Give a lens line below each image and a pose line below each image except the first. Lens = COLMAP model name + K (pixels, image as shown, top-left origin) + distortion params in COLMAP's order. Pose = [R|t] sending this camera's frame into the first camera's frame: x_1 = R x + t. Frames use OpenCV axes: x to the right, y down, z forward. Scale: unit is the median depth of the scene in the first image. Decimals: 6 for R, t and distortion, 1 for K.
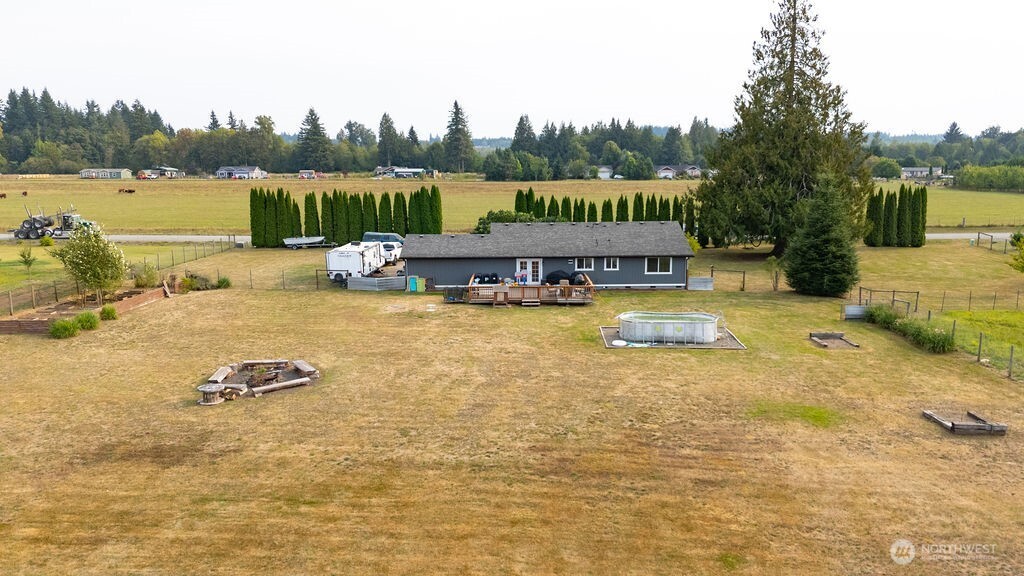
lens RADIAL K [[753.7, 0, 513.9], [0, 753.7, 291.9], [0, 0, 1]] dist [0.064103, -0.060122]
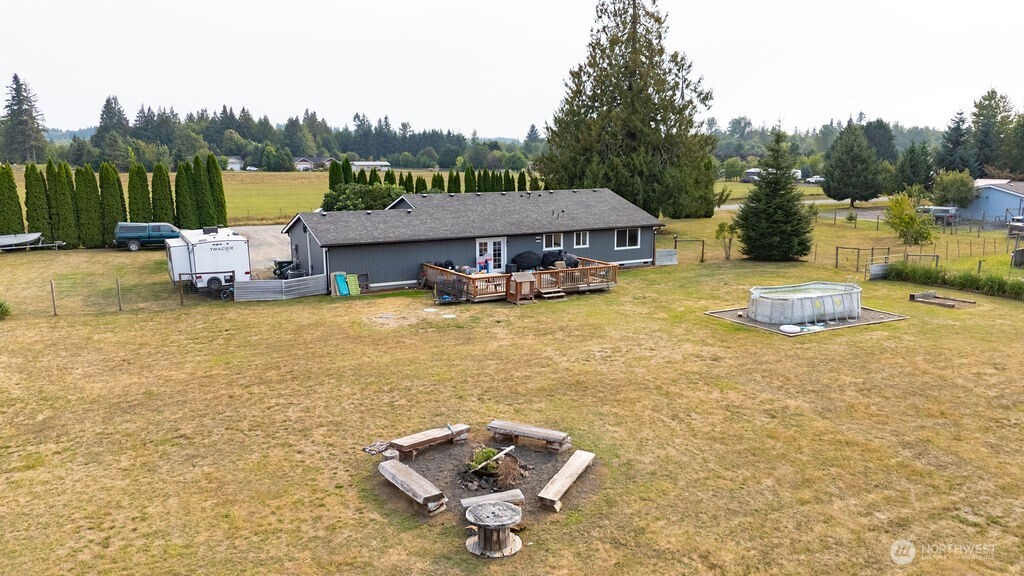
lens RADIAL K [[753.7, 0, 513.9], [0, 753.7, 291.9], [0, 0, 1]] dist [0.064103, -0.060122]
pose [[0.861276, -0.085220, 0.500941, -0.211649], [0.084349, 0.996136, 0.024440, -0.004619], [-0.501088, 0.021204, 0.865136, 0.214995]]
